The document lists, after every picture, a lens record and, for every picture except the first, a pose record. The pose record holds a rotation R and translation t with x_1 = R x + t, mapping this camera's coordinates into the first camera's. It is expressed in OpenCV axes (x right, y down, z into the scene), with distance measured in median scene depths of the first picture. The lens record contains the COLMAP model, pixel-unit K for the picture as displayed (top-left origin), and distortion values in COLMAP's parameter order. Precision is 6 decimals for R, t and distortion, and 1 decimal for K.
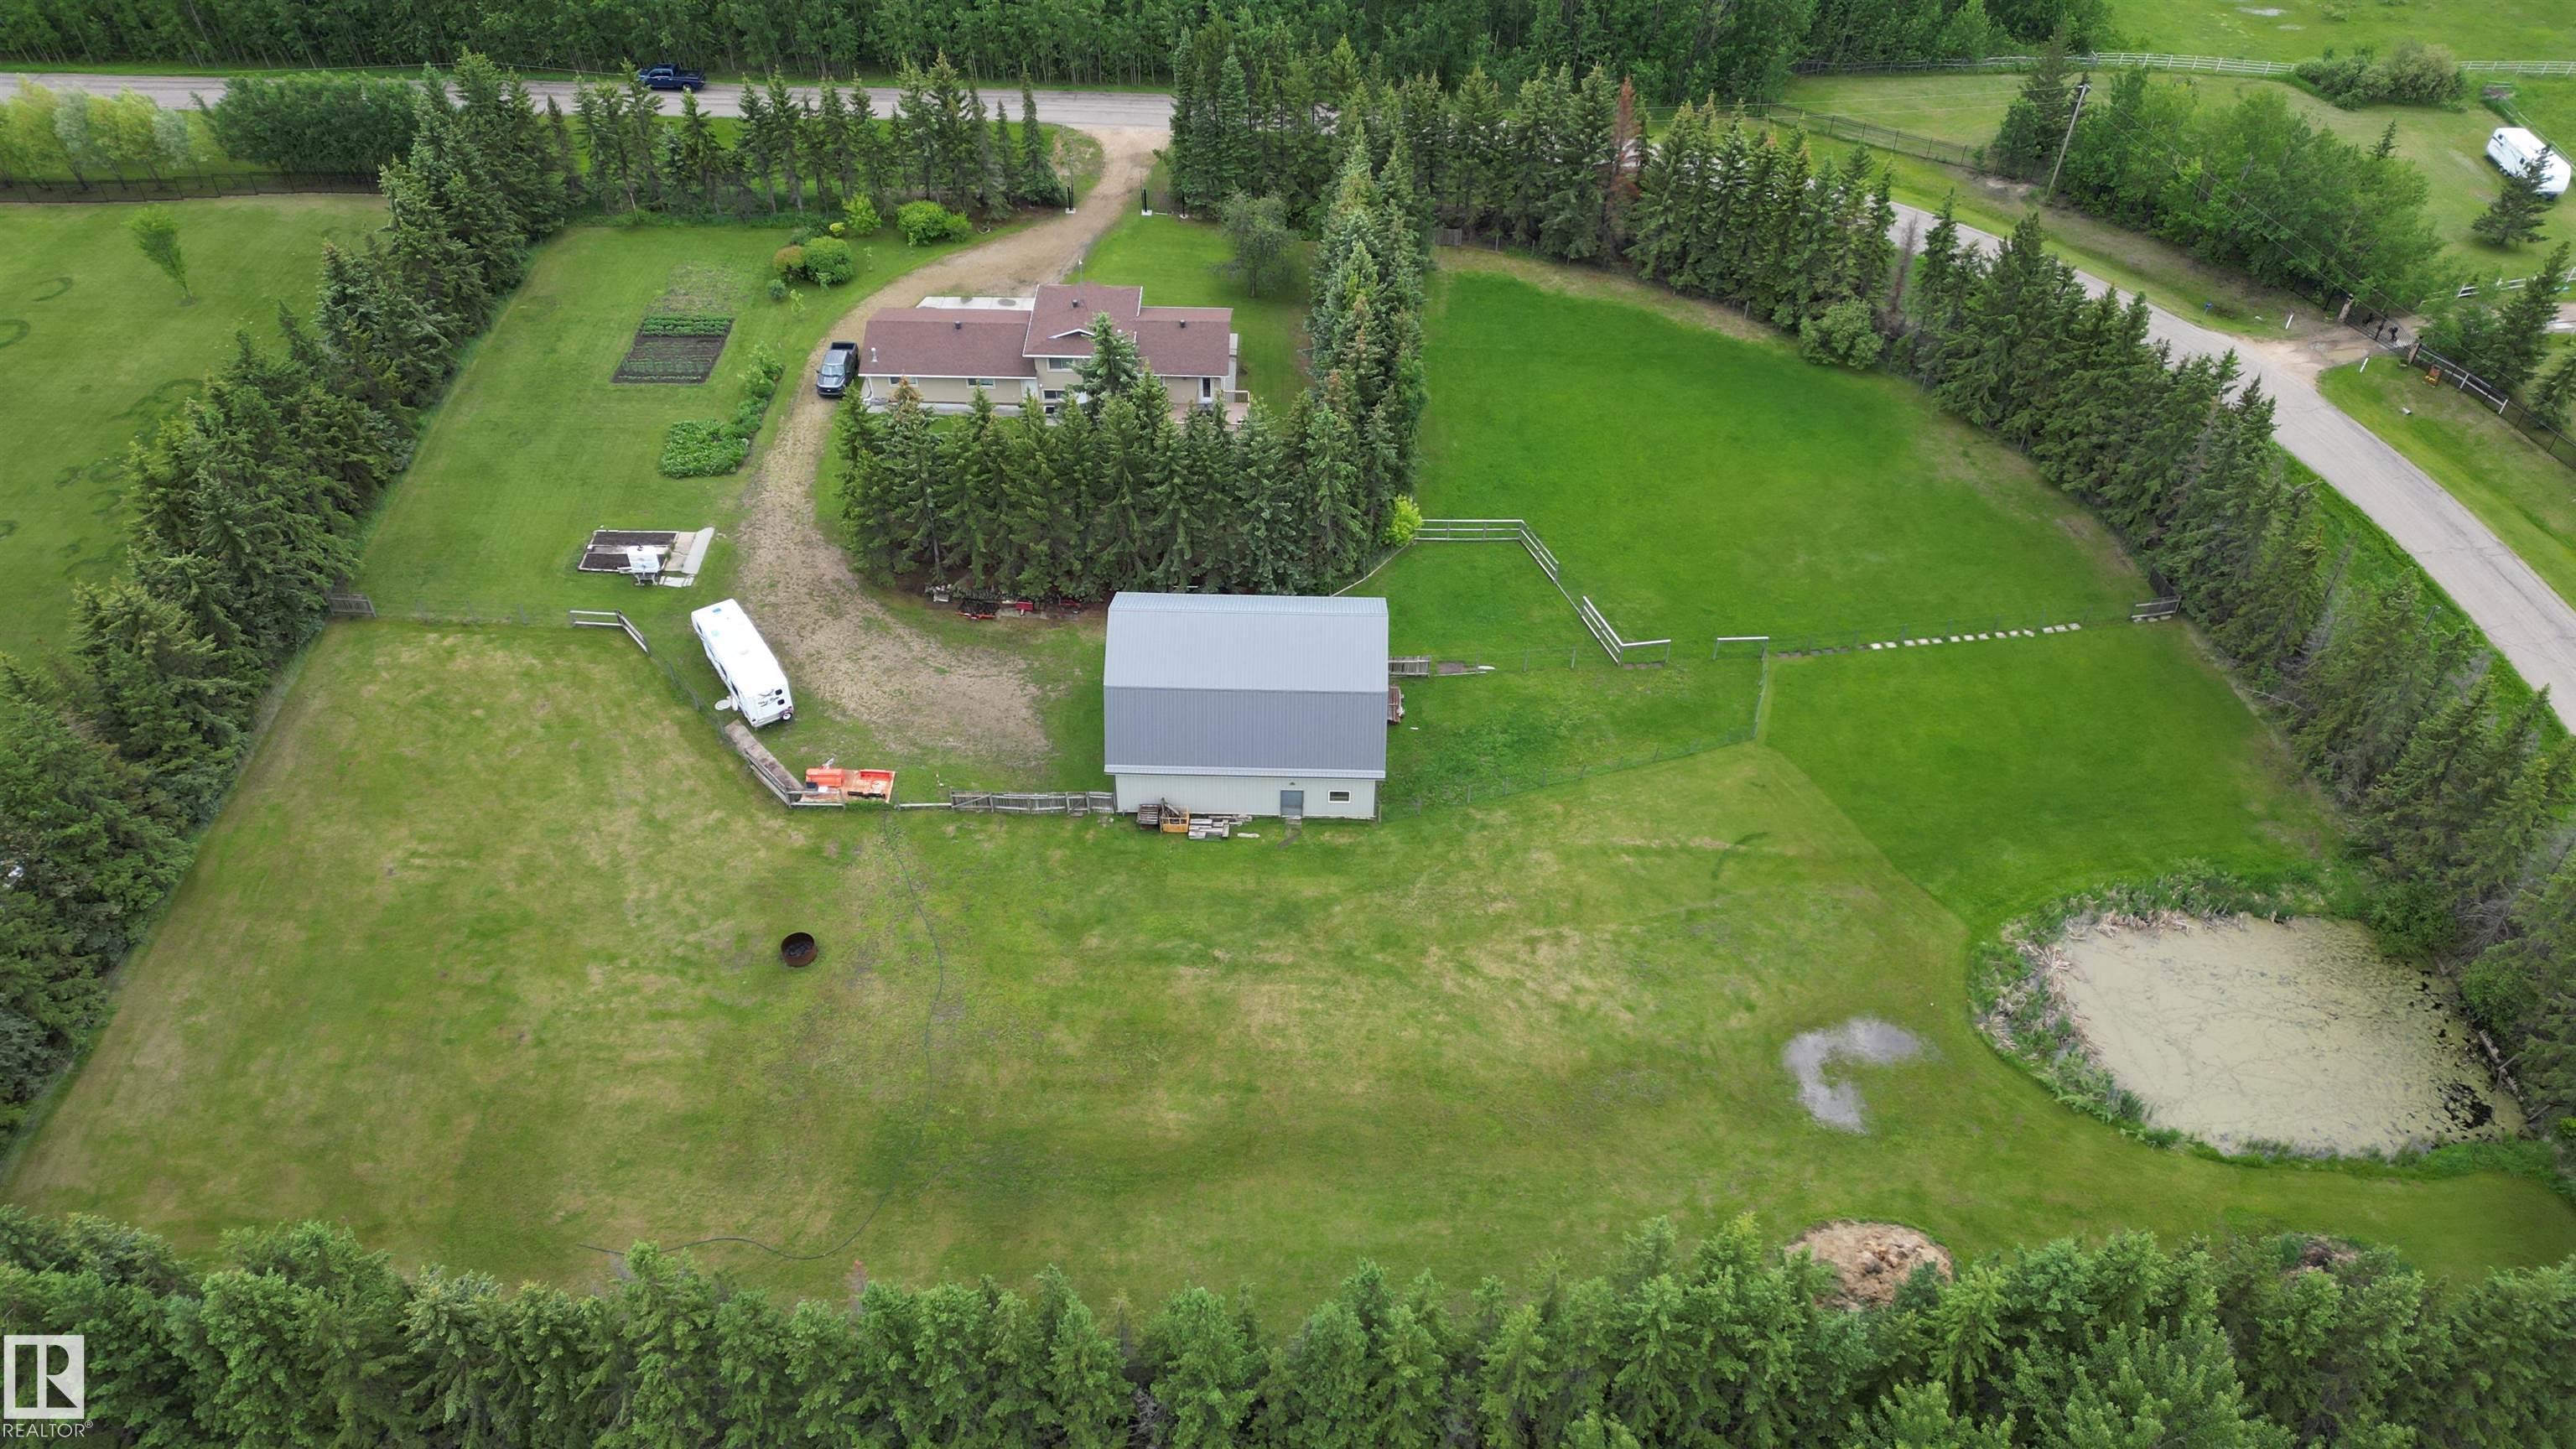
lens RADIAL K [[1791.5, 0, 1300.4], [0, 1791.5, 727.8], [0, 0, 1]] dist [0.064965, -0.055184]
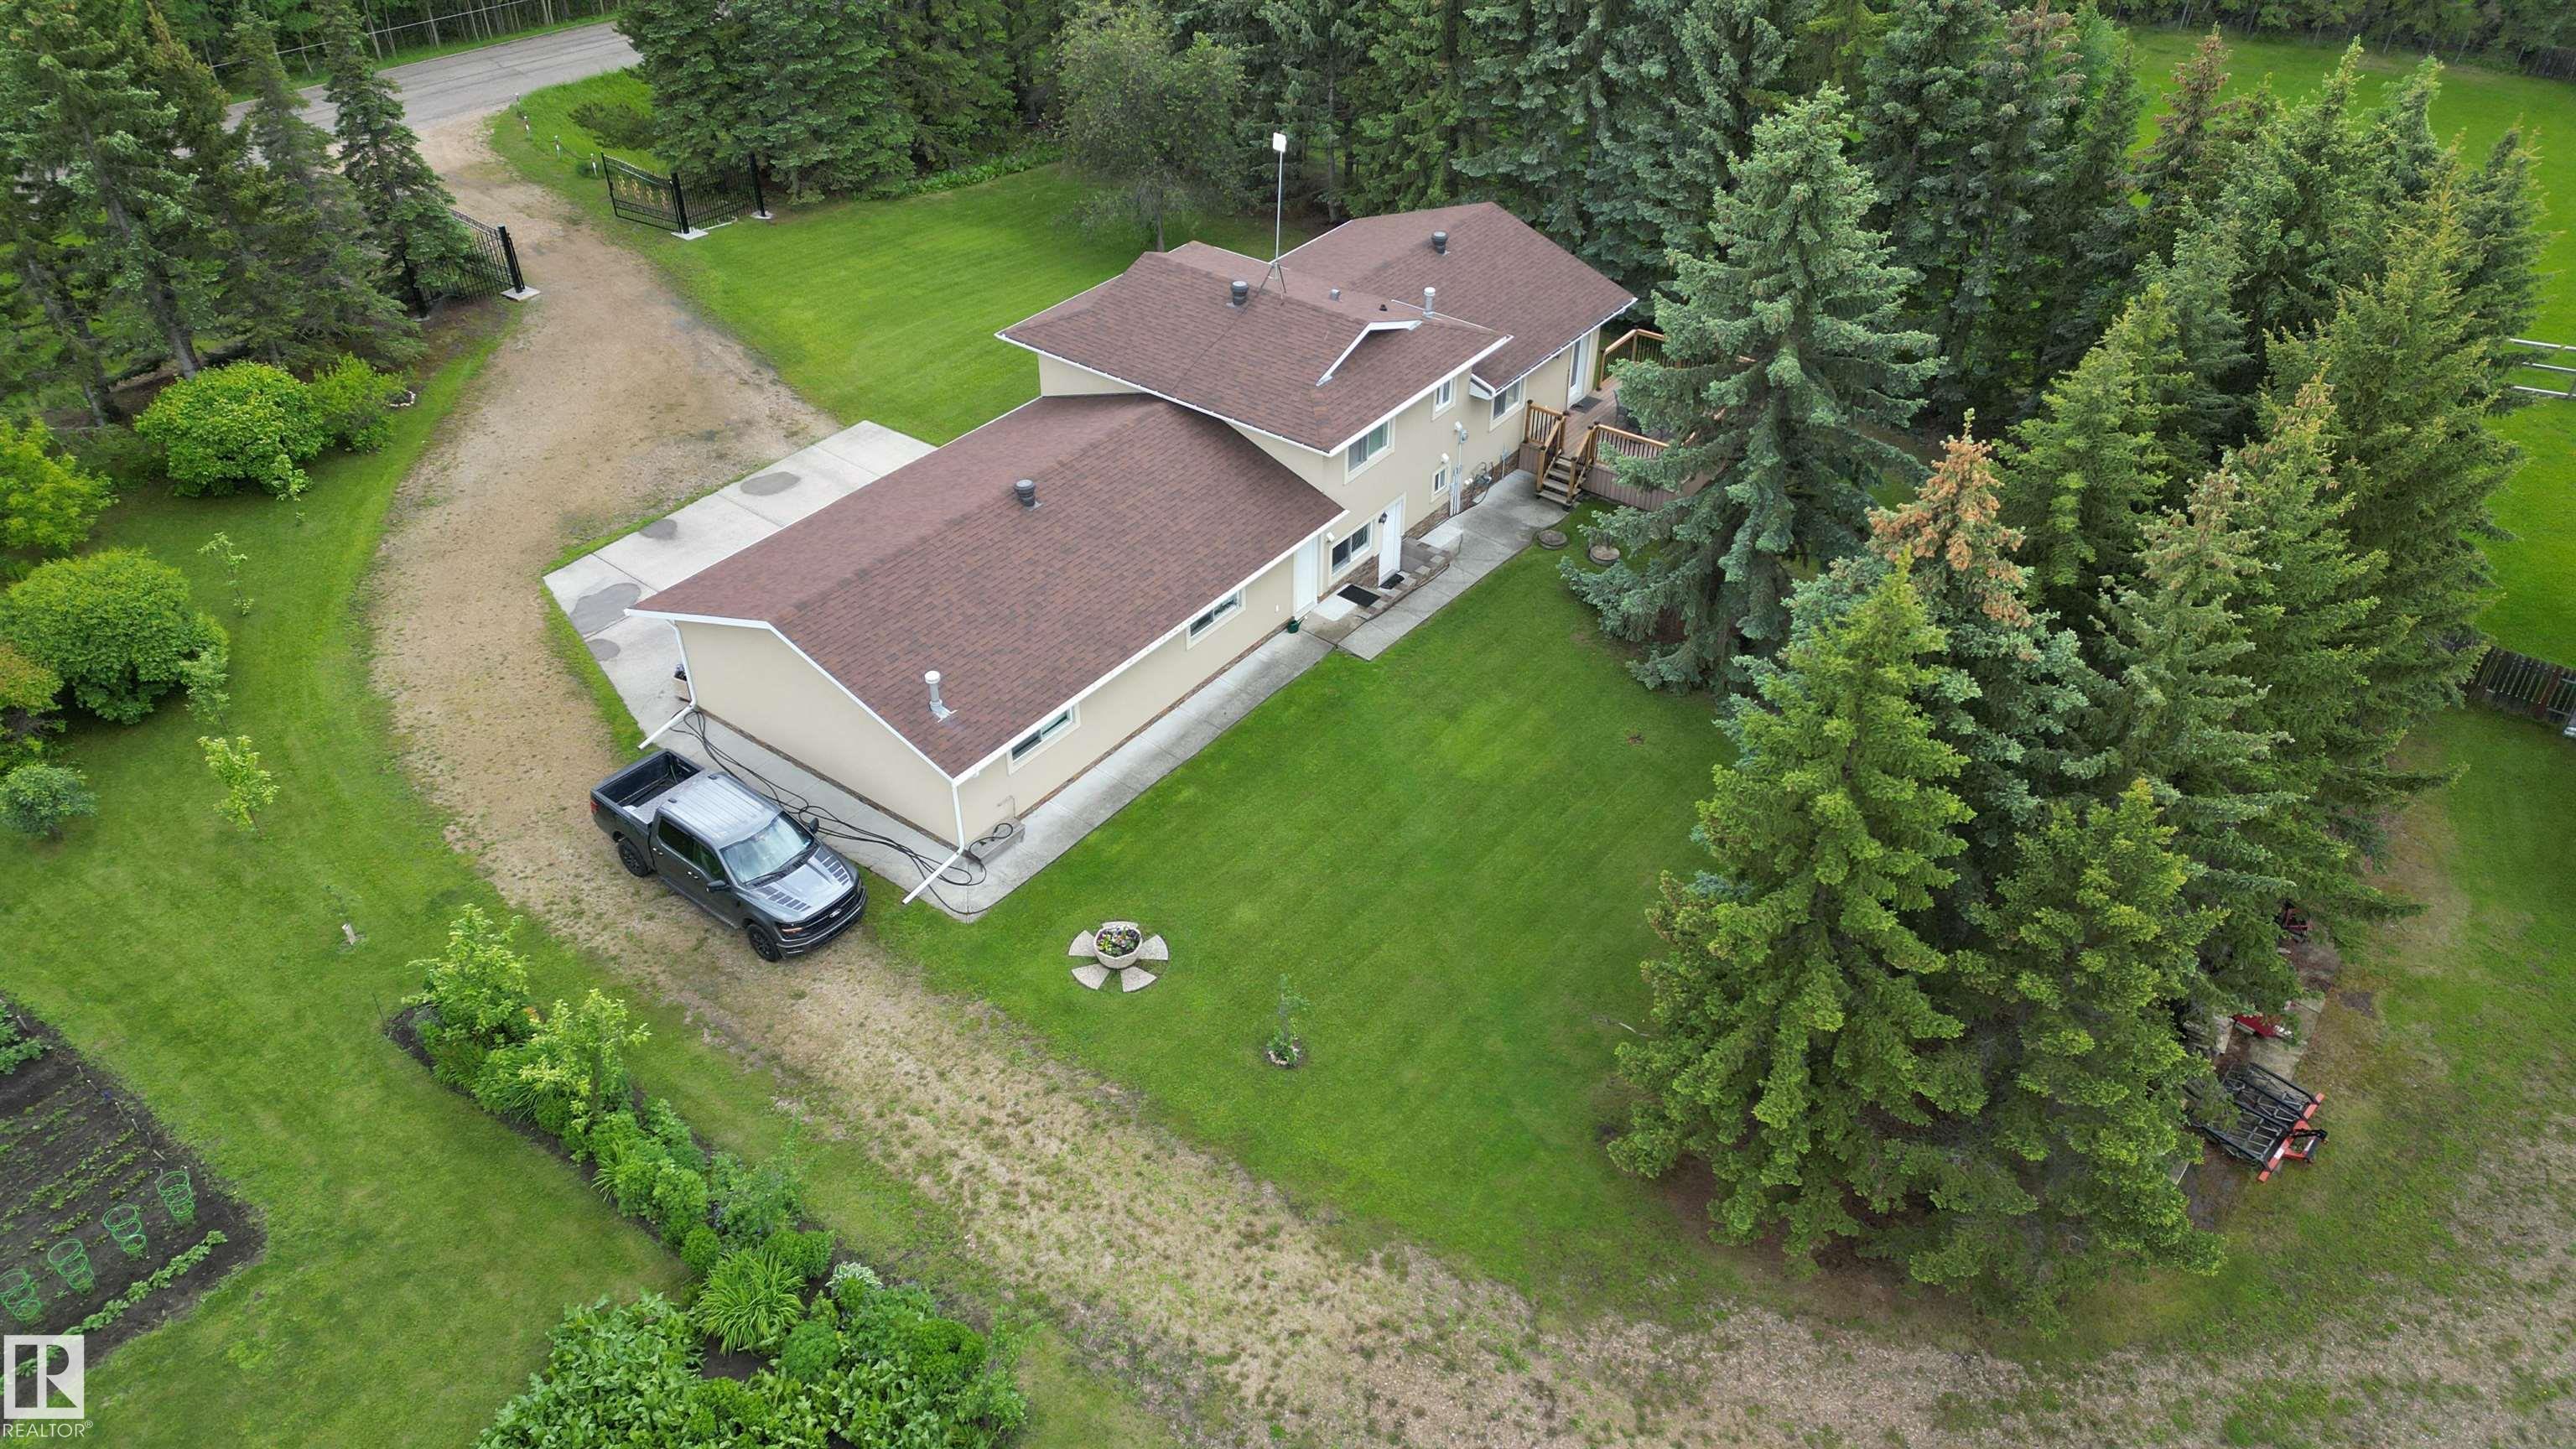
lens RADIAL K [[1791.5, 0, 1297.9], [0, 1791.5, 722.4], [0, 0, 1]] dist [0.064965, -0.055184]
pose [[0.592836, -0.485695, 0.642375, -0.412794], [0.541575, 0.830797, 0.128350, -0.228936], [-0.596022, 0.271804, 0.755566, 0.847024]]
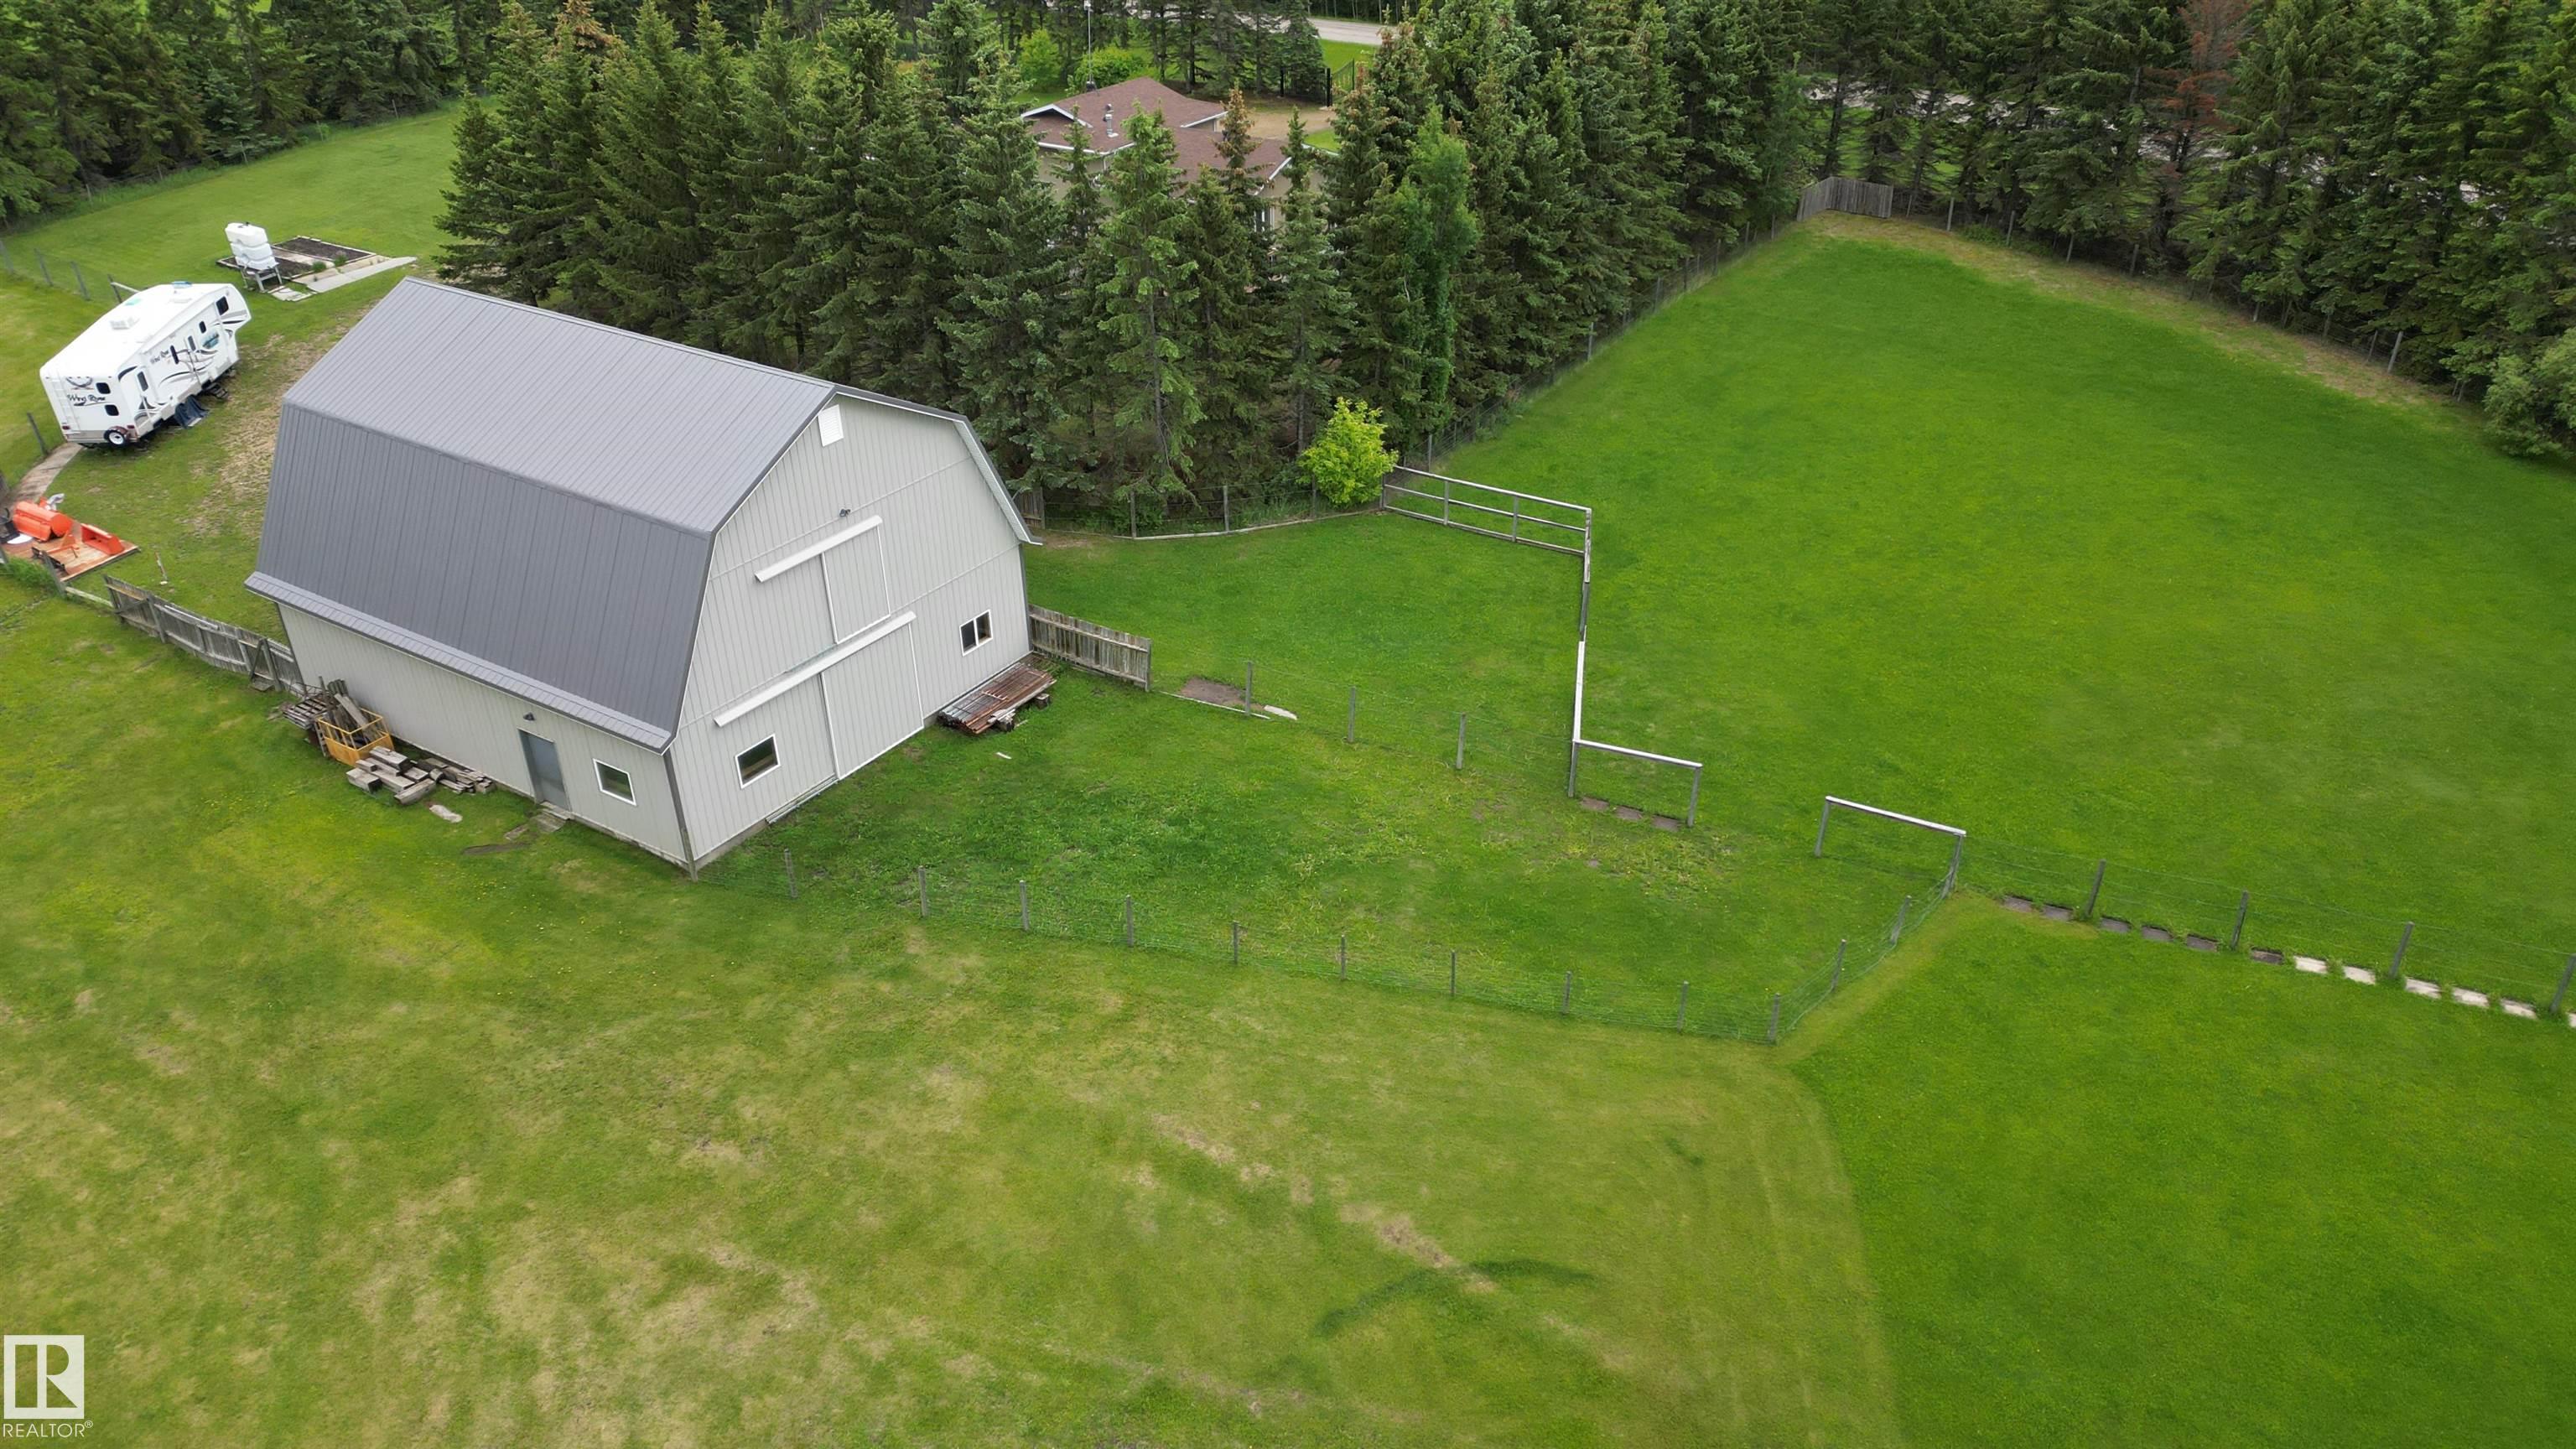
lens RADIAL K [[1791.5, 0, 1304.8], [0, 1791.5, 718.9], [0, 0, 1]] dist [0.064965, -0.055184]
pose [[0.854759, 0.248270, -0.455795, 0.301966], [-0.336949, 0.933392, -0.123469, 0.019748], [0.394781, 0.259116, 0.881480, 0.599080]]
